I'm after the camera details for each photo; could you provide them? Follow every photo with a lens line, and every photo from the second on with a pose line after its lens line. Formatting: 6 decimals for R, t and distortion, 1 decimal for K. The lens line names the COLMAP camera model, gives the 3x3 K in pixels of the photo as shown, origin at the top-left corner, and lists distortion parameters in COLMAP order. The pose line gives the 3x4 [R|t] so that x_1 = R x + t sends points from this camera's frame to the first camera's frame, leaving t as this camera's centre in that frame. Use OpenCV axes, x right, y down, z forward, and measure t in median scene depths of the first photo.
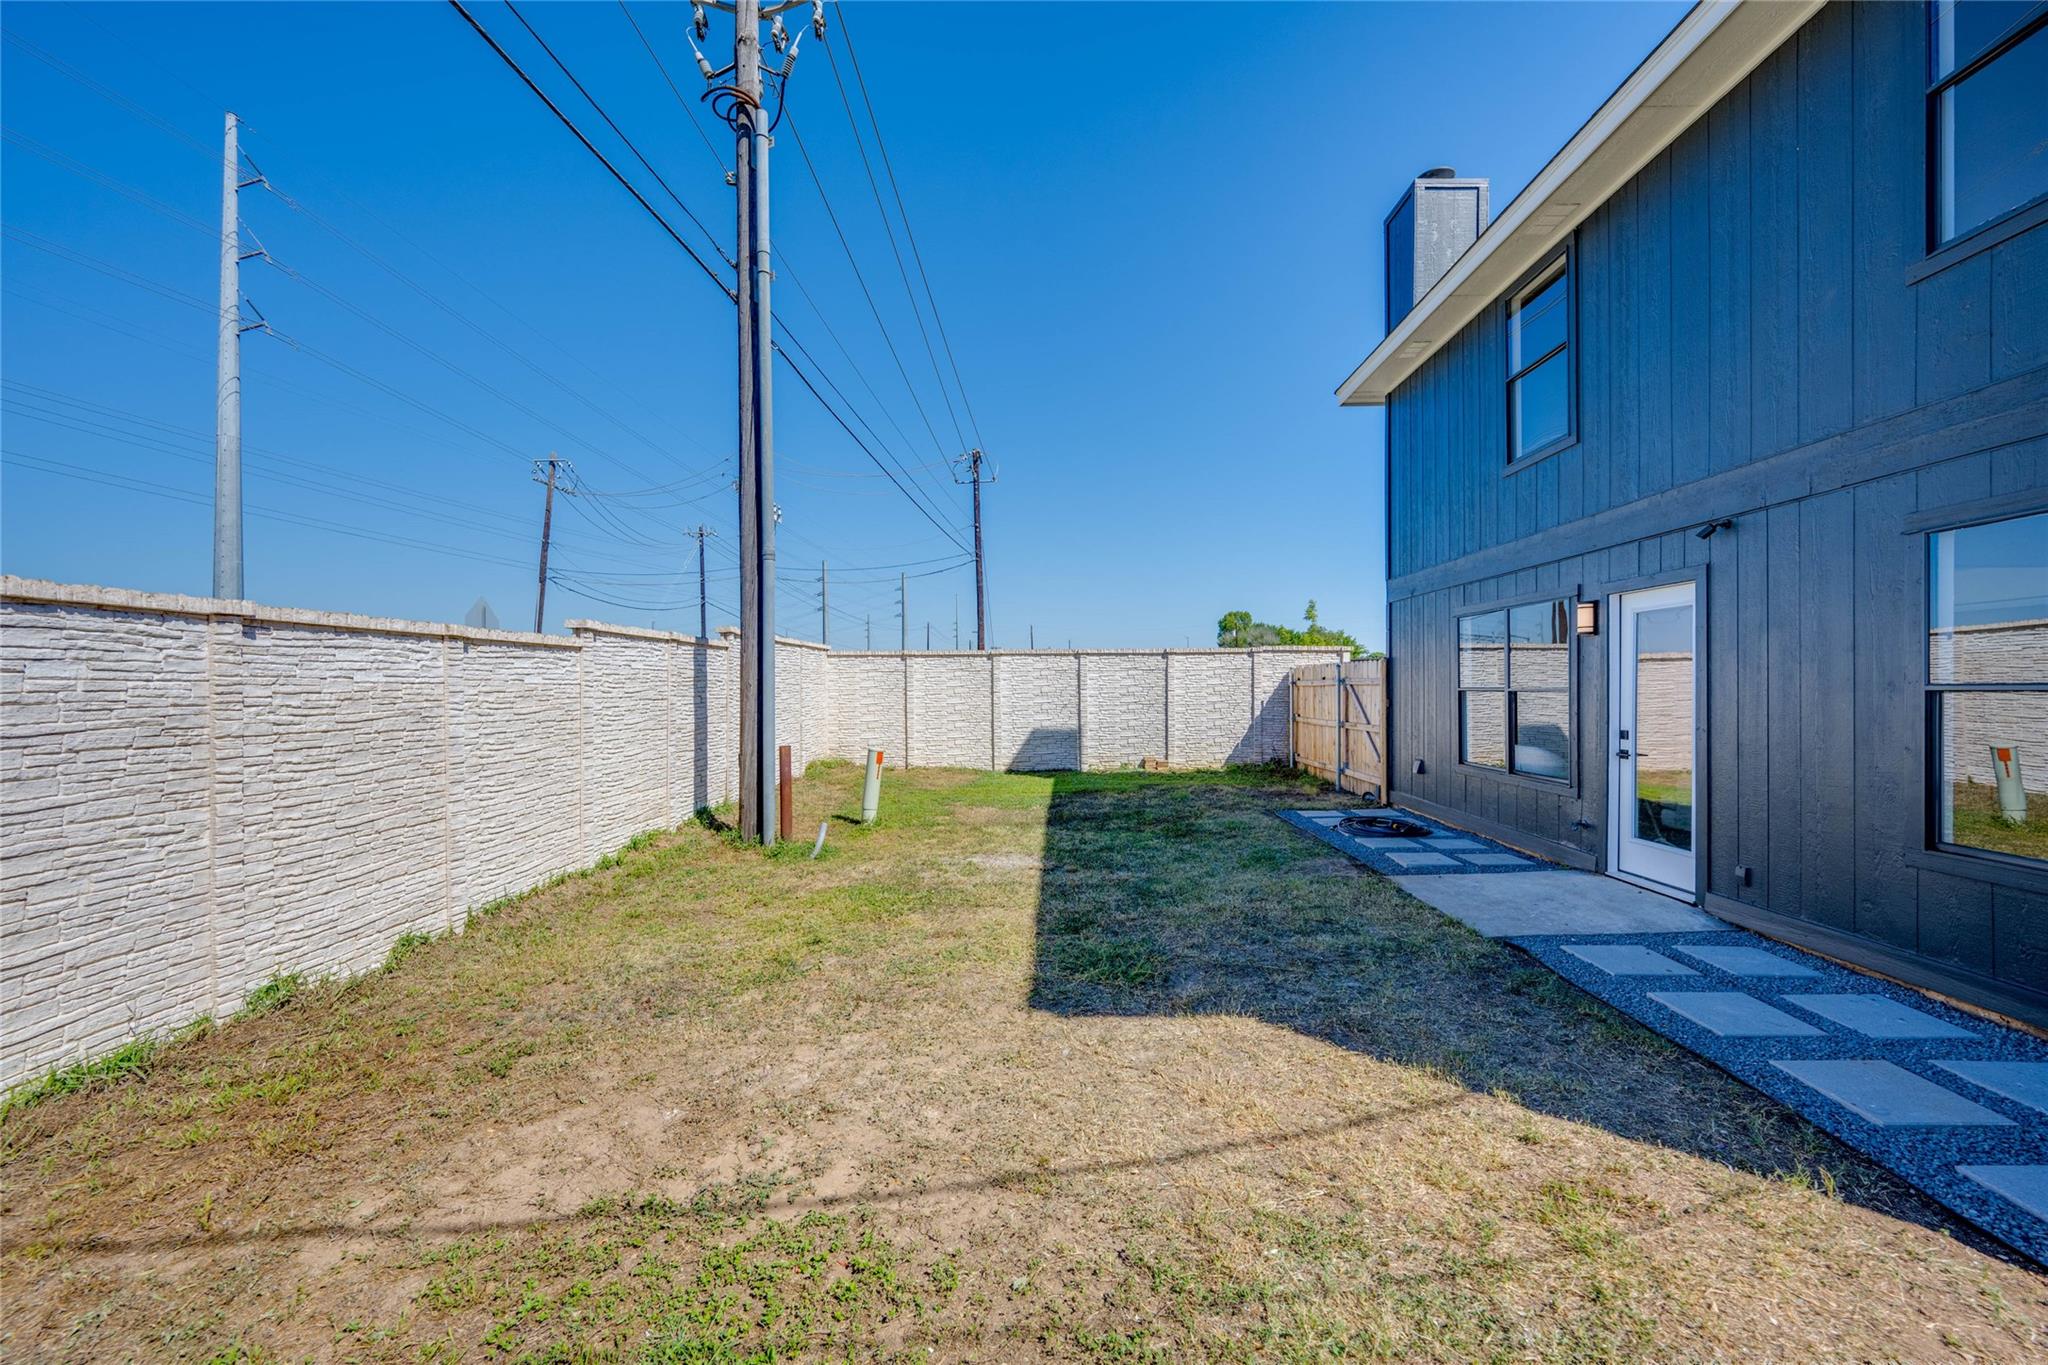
lens RADIAL K [[809.4, 0, 1028.3], [0, 809.4, 684.9], [0, 0, 1]] dist [-0.003322, -0.000042]
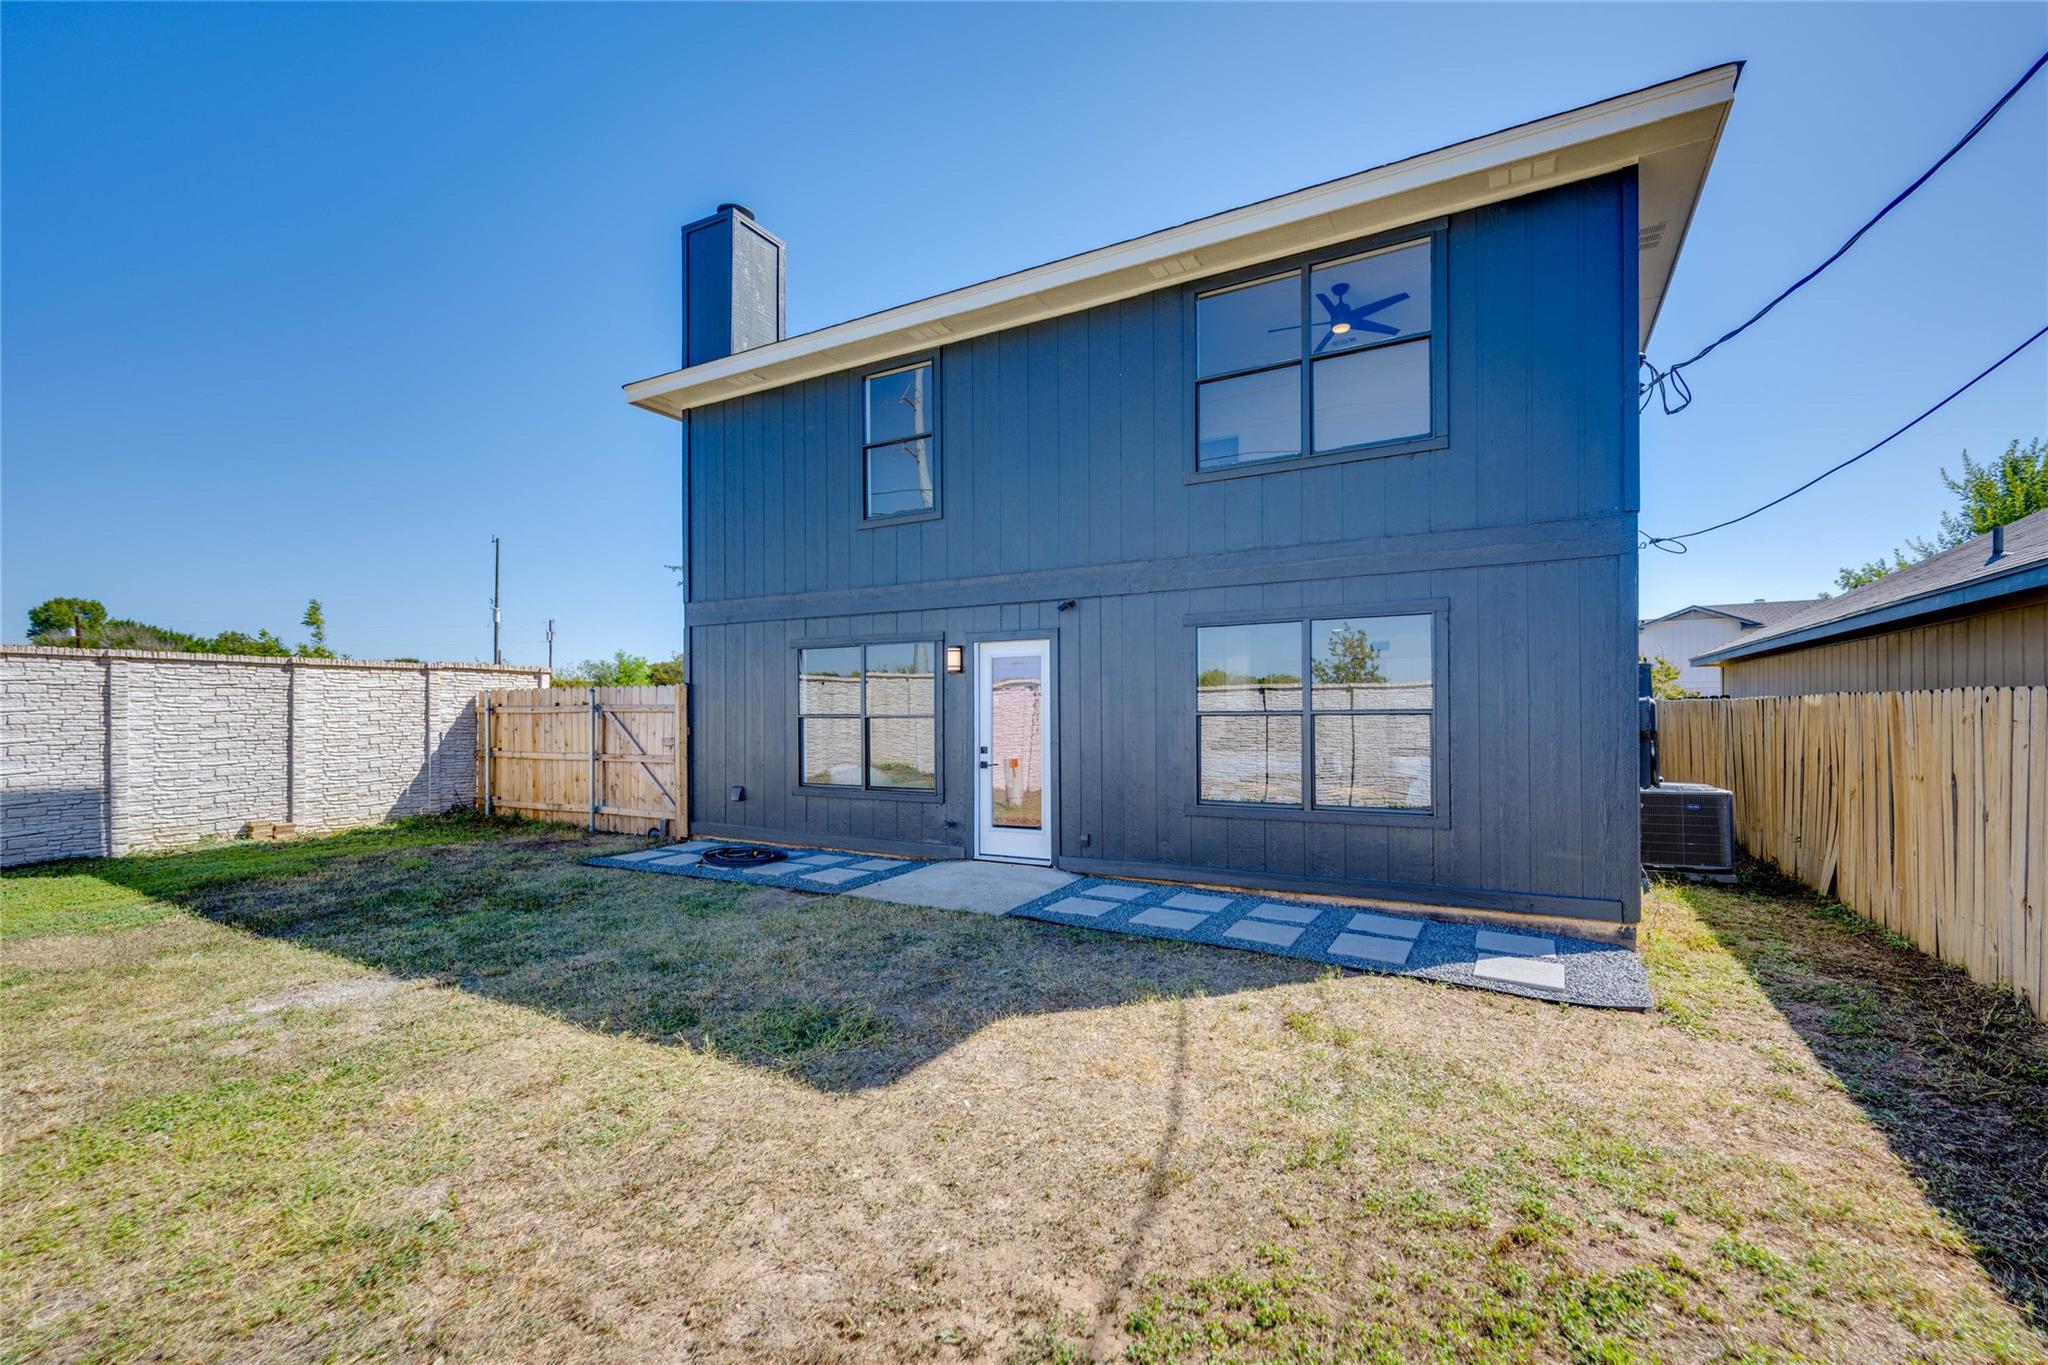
lens RADIAL K [[876.7, 0, 1023.0], [0, 876.7, 702.3], [0, 0, 1]] dist [0.004333, 0.000045]
pose [[0.460942, 0.013609, 0.887326, -0.498088], [-0.001790, 0.999895, -0.014406, 0.004315], [-0.887428, 0.005053, 0.460918, 0.286168]]
